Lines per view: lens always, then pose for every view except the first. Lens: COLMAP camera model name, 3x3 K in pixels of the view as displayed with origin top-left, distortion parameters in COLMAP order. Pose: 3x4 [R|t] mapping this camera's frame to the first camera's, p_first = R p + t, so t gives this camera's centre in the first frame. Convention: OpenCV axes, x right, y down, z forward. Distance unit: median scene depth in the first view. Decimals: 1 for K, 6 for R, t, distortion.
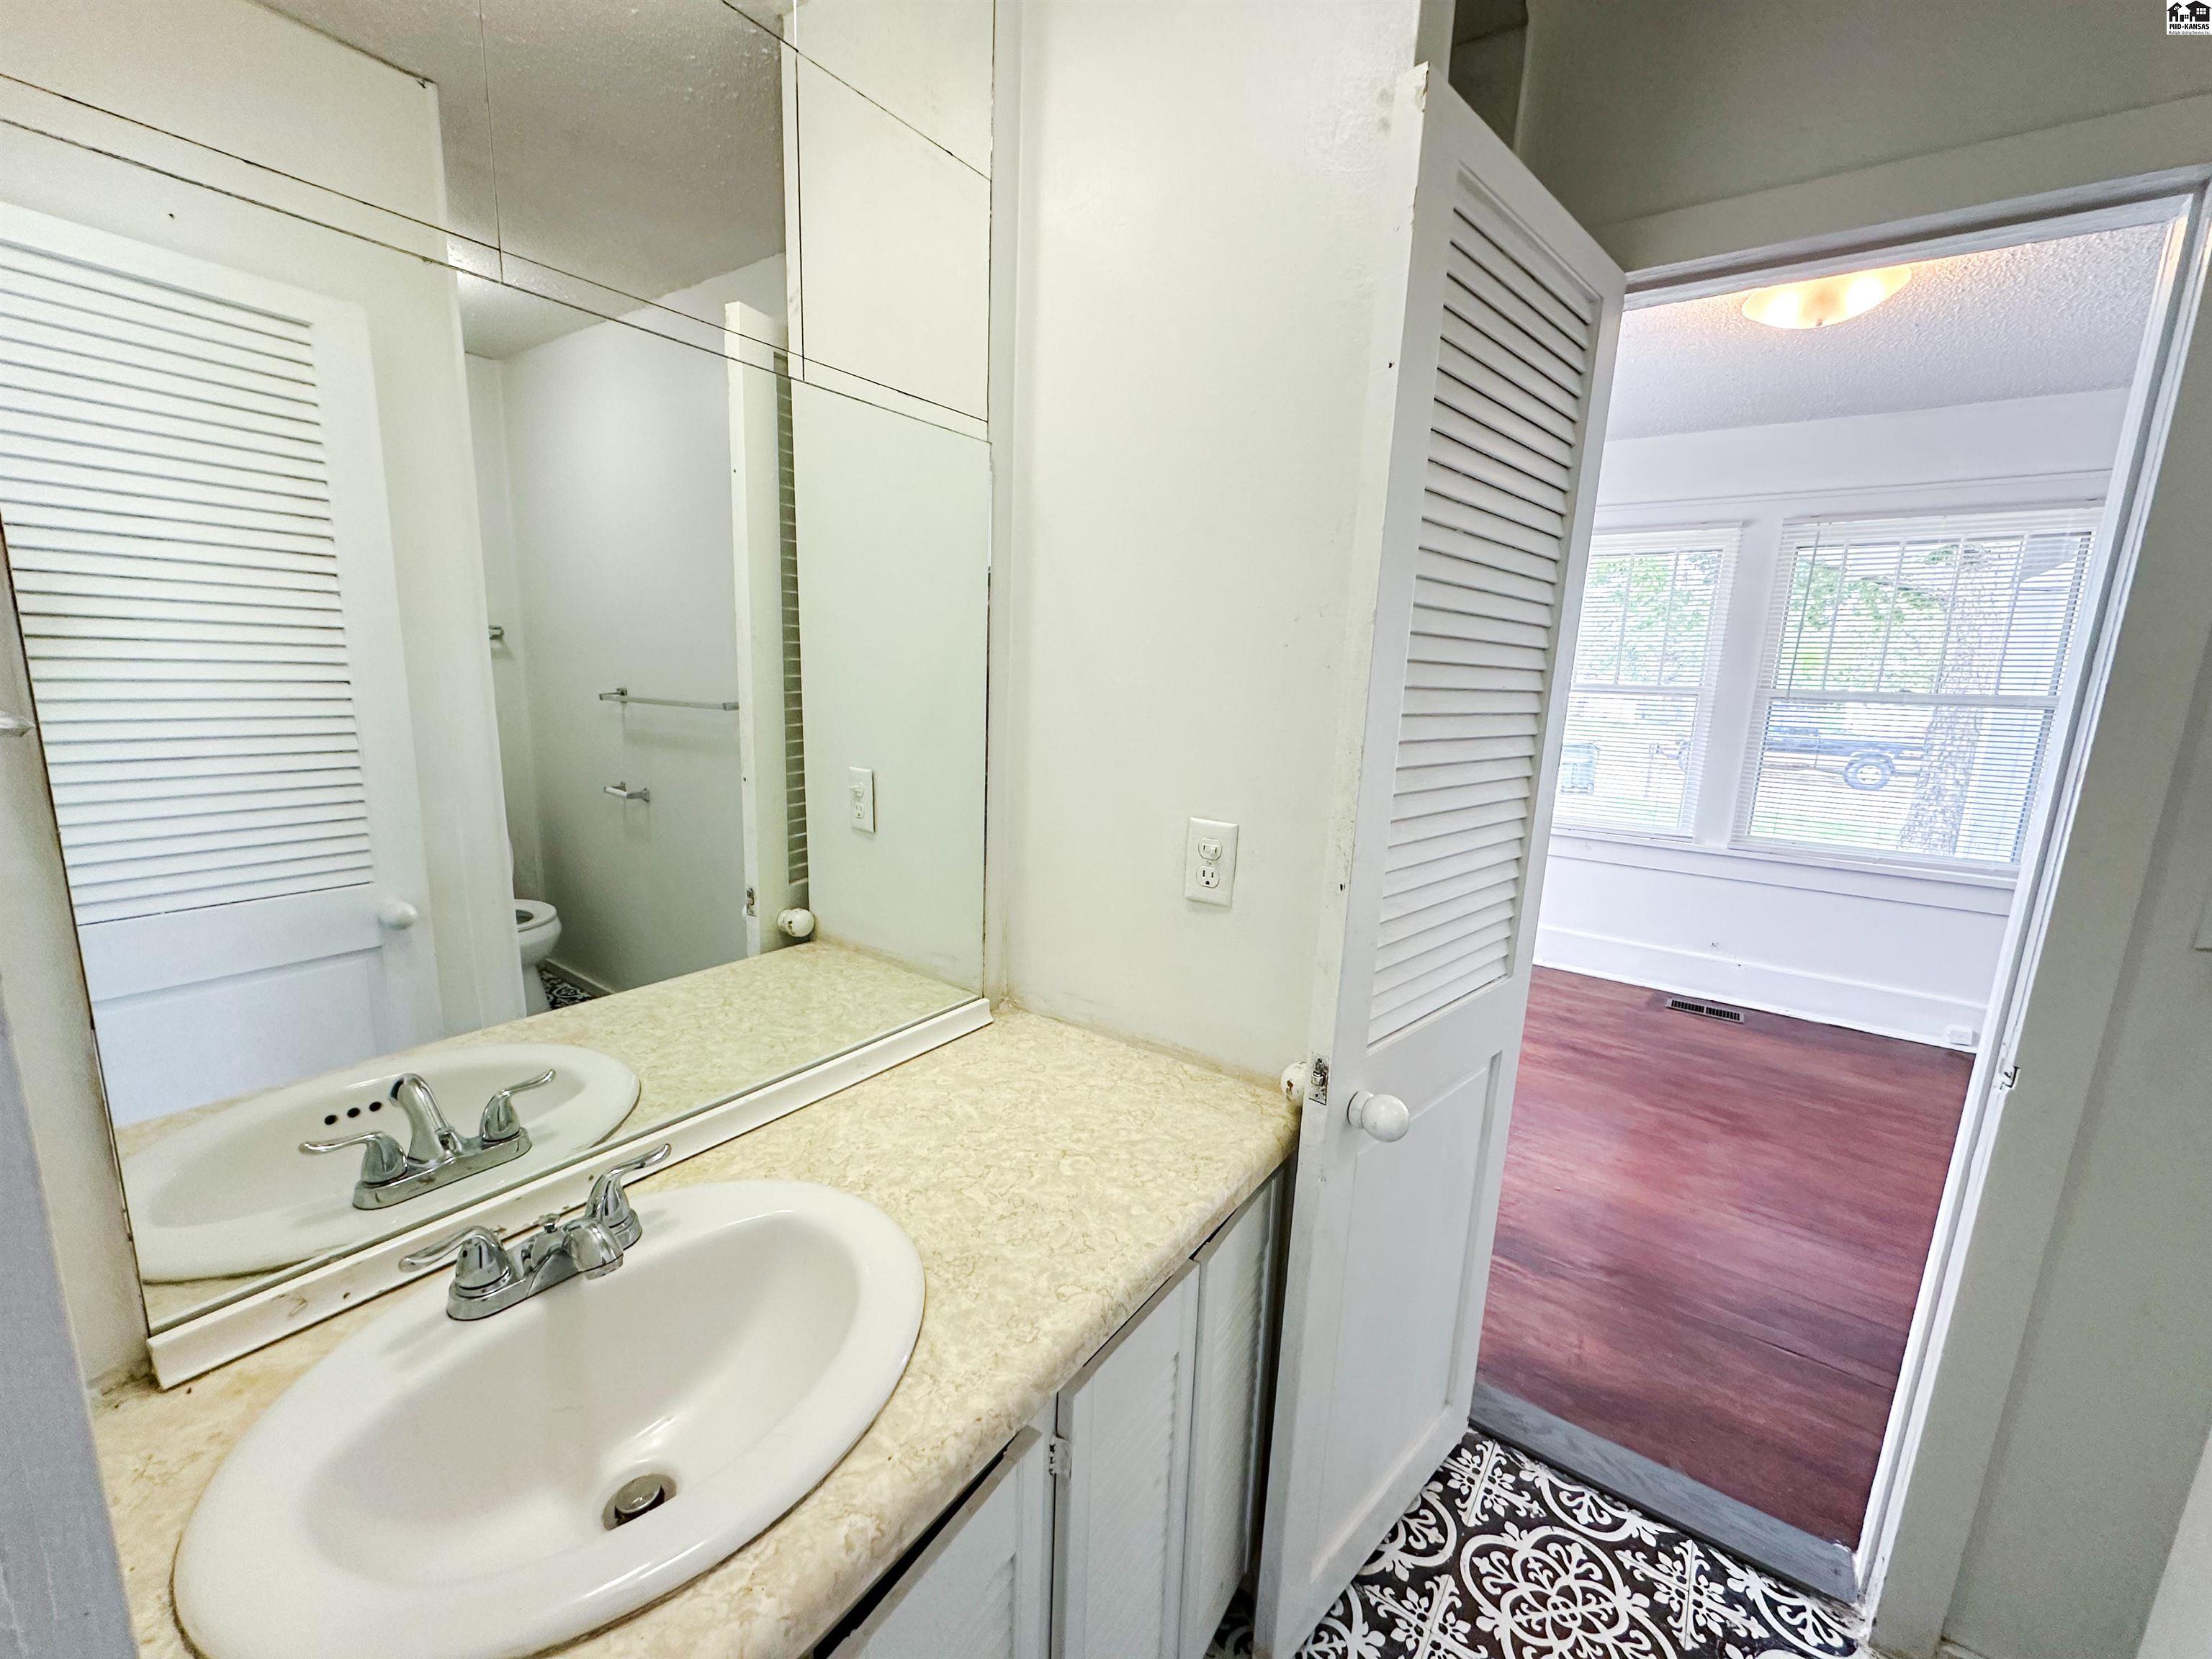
lens RADIAL K [[881.9, 0, 1106.0], [0, 881.9, 829.5], [0, 0, 1]] dist [-0.002039, 0.000119]
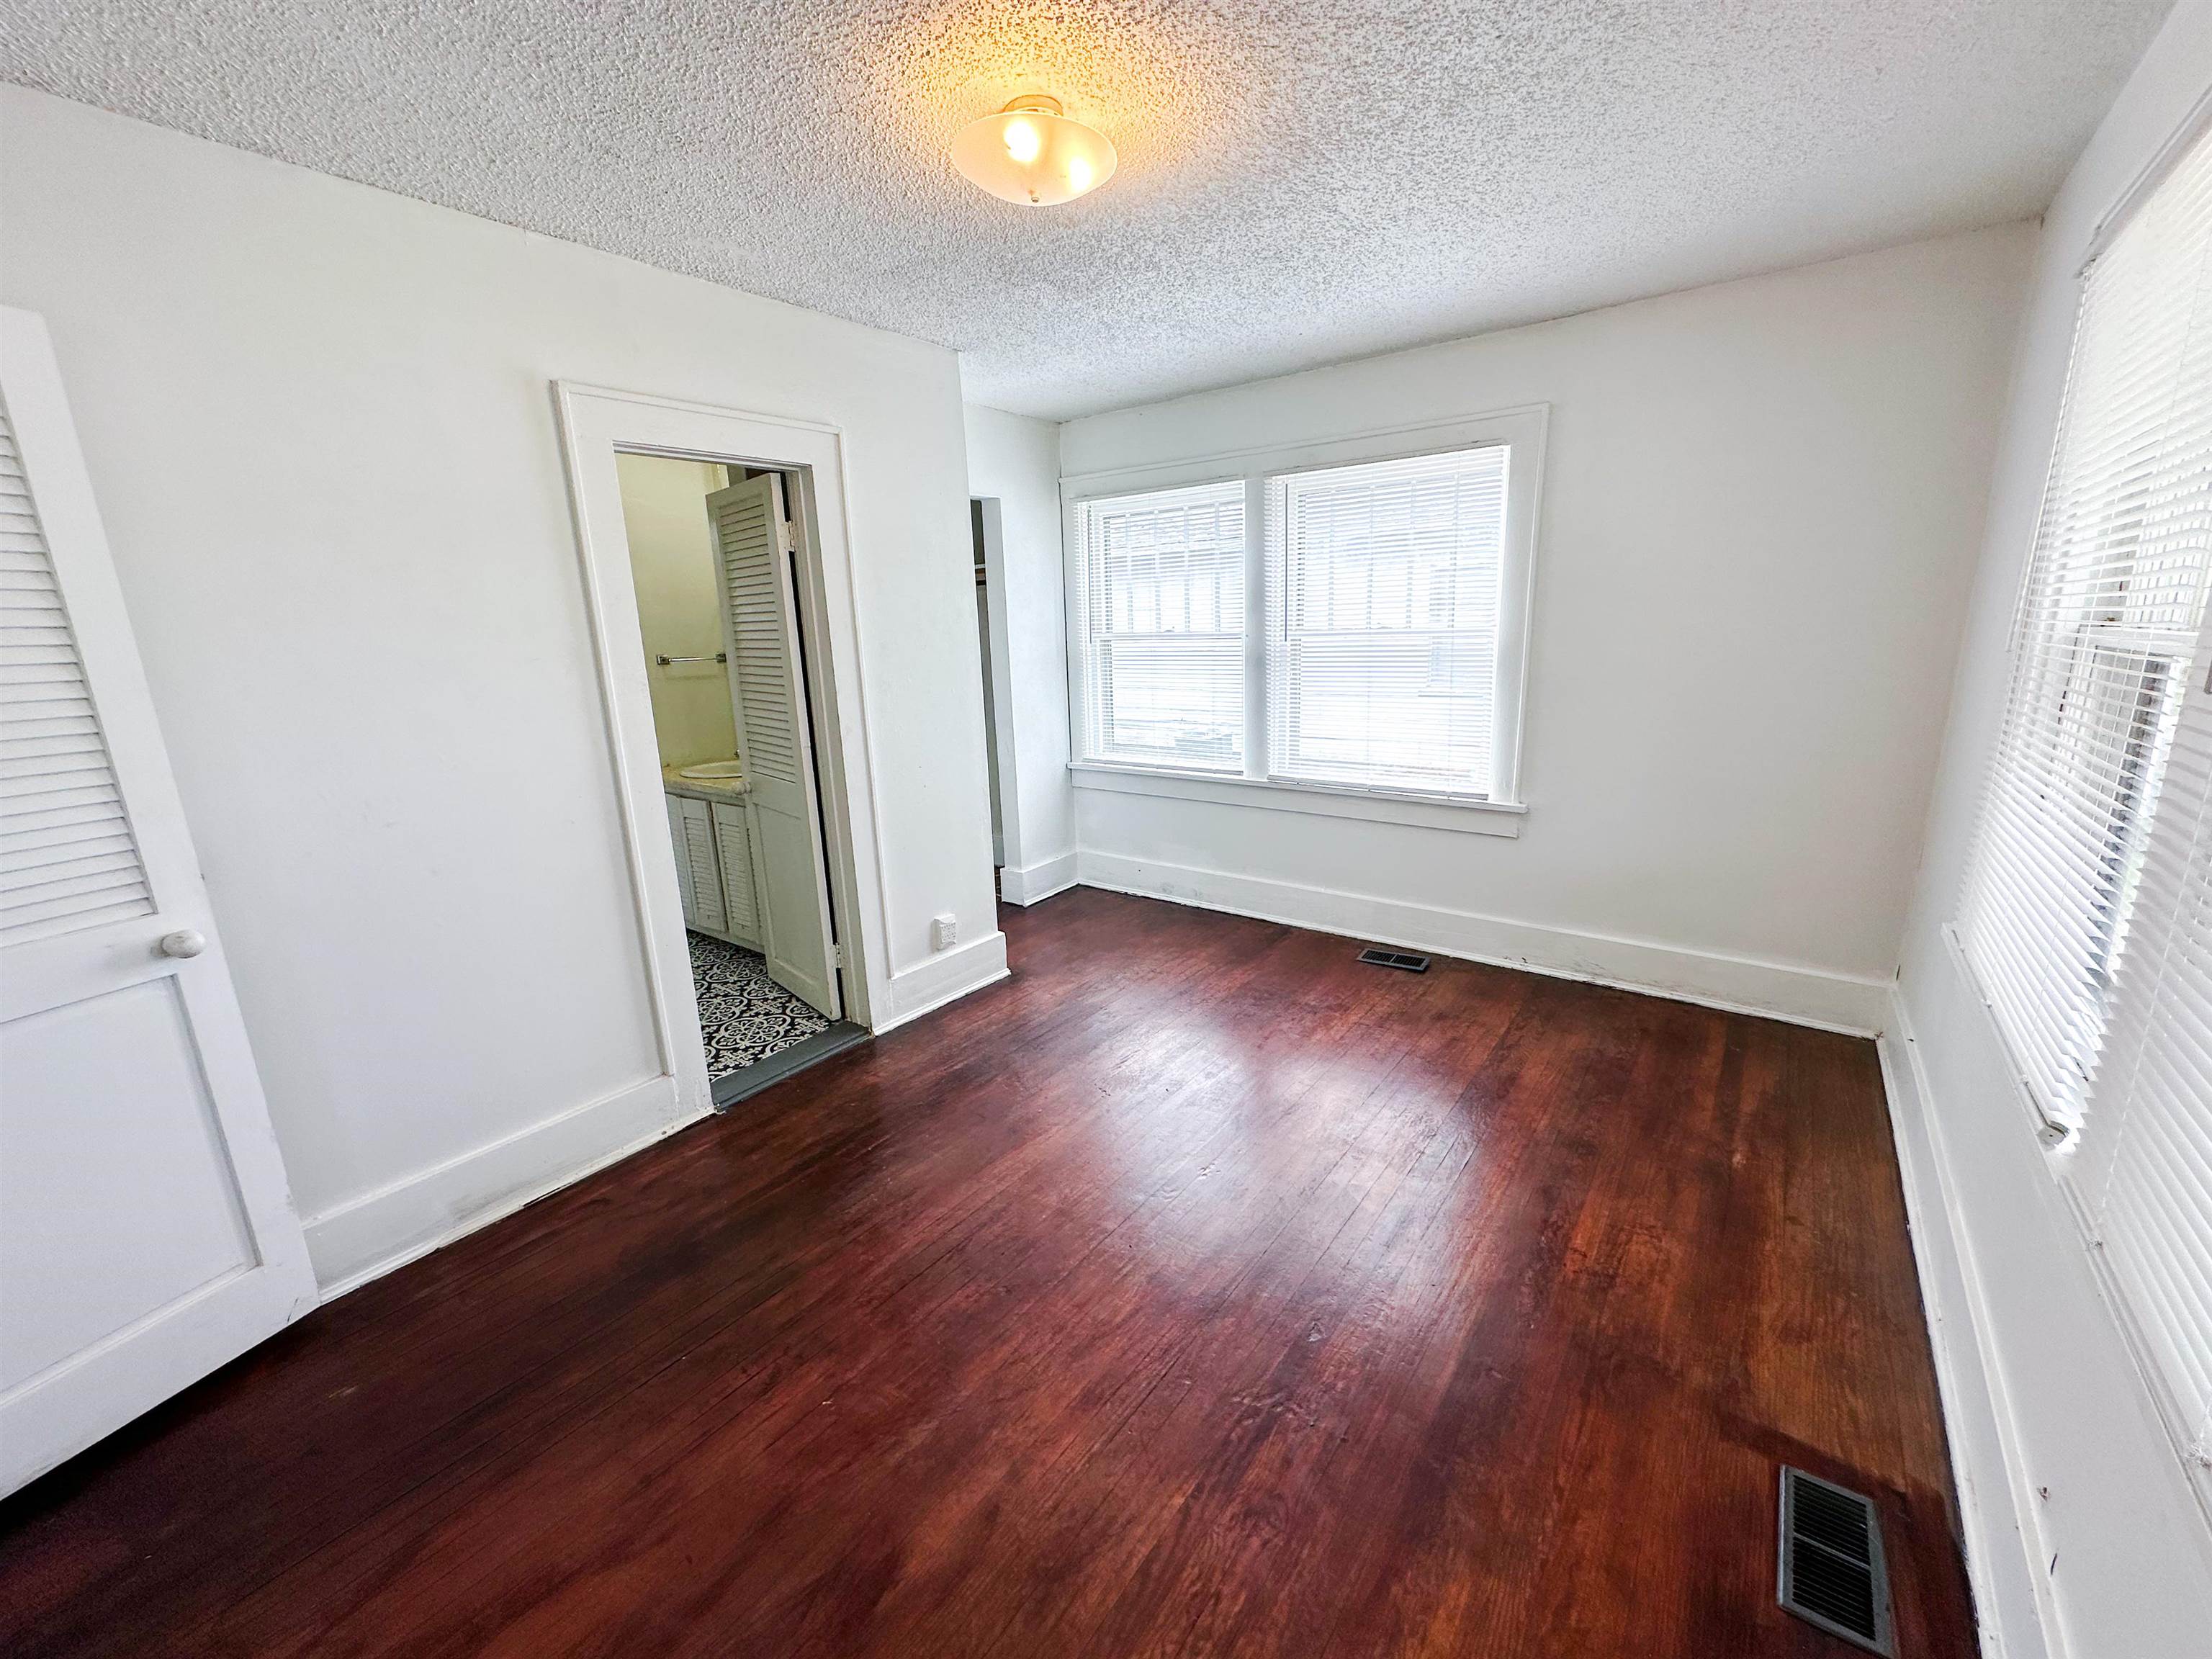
lens RADIAL K [[881.9, 0, 1106.0], [0, 881.9, 829.5], [0, 0, 1]] dist [-0.002039, 0.000119]
pose [[-0.035660, 0.183030, -0.982460, 1.112014], [-0.160897, 0.969209, 0.186401, -0.108034], [0.986327, 0.164722, -0.005113, 0.752376]]
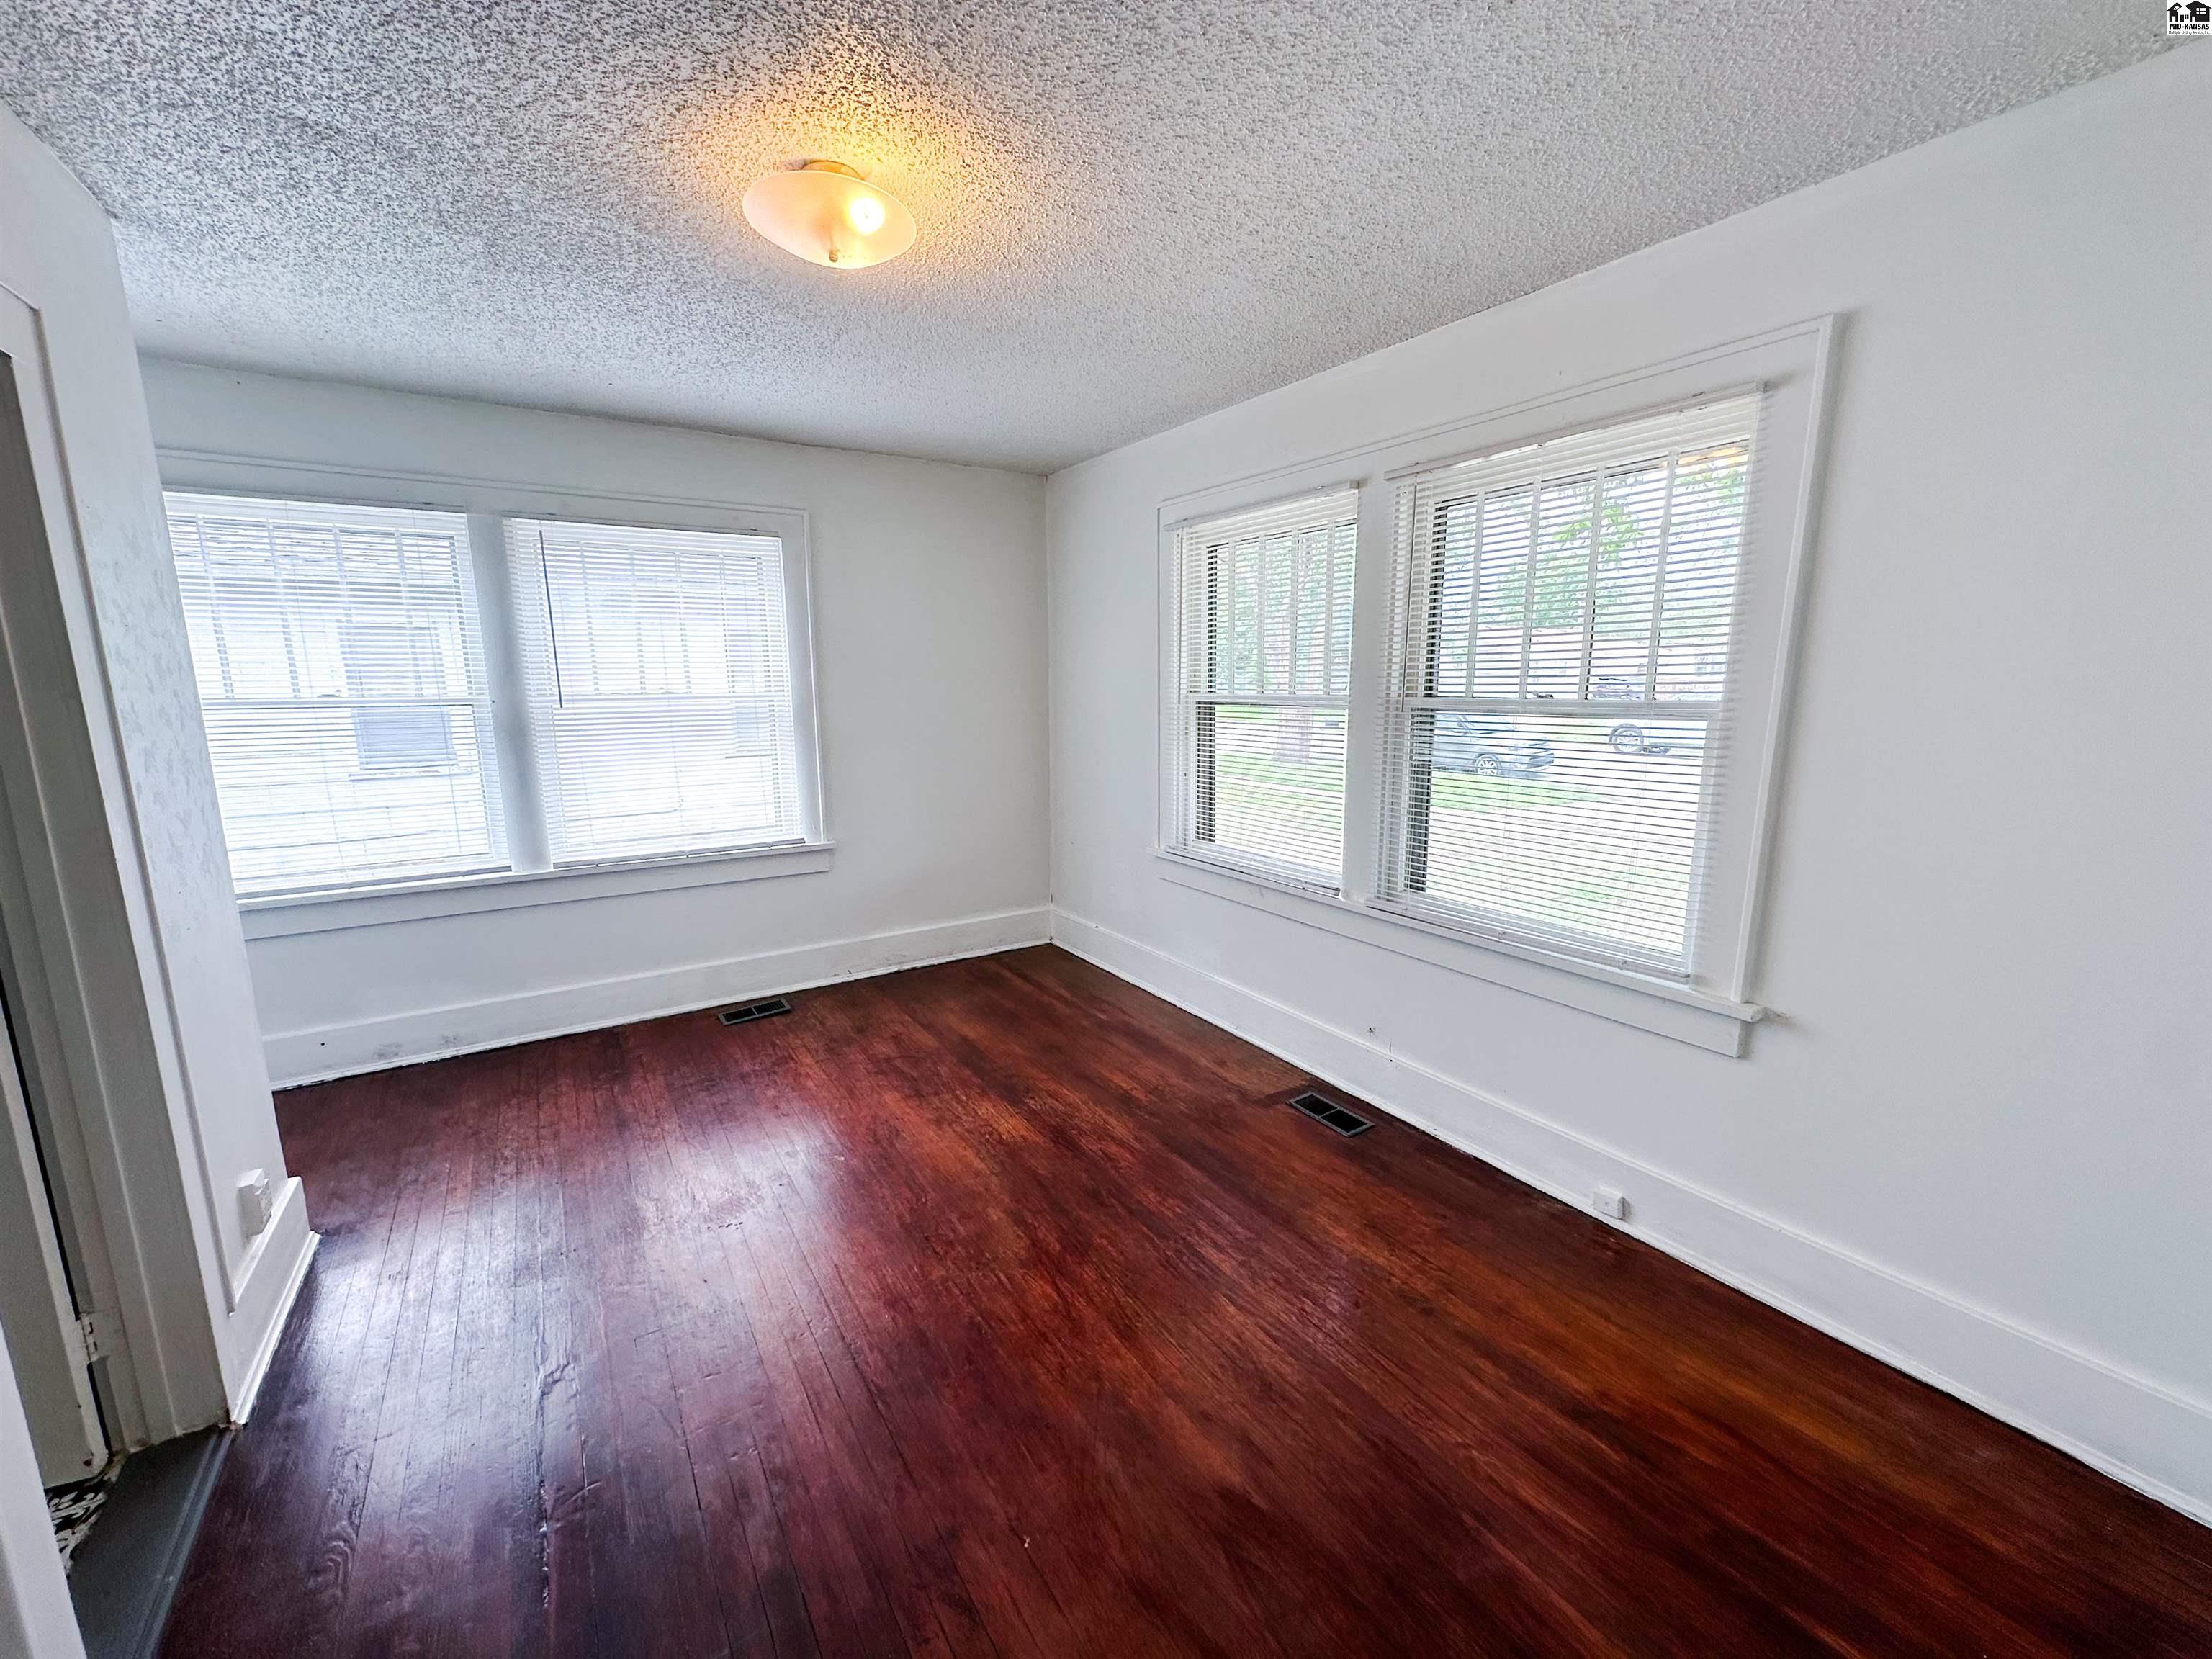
lens RADIAL K [[881.0, 0, 1106.2], [0, 881.0, 832.2], [0, 0, 1]] dist [-0.000133, 0.000056]
pose [[0.928231, 0.014870, -0.371706, 0.881335], [-0.022484, 0.999617, -0.016158, -0.024910], [0.371323, 0.023356, 0.928210, 0.237464]]
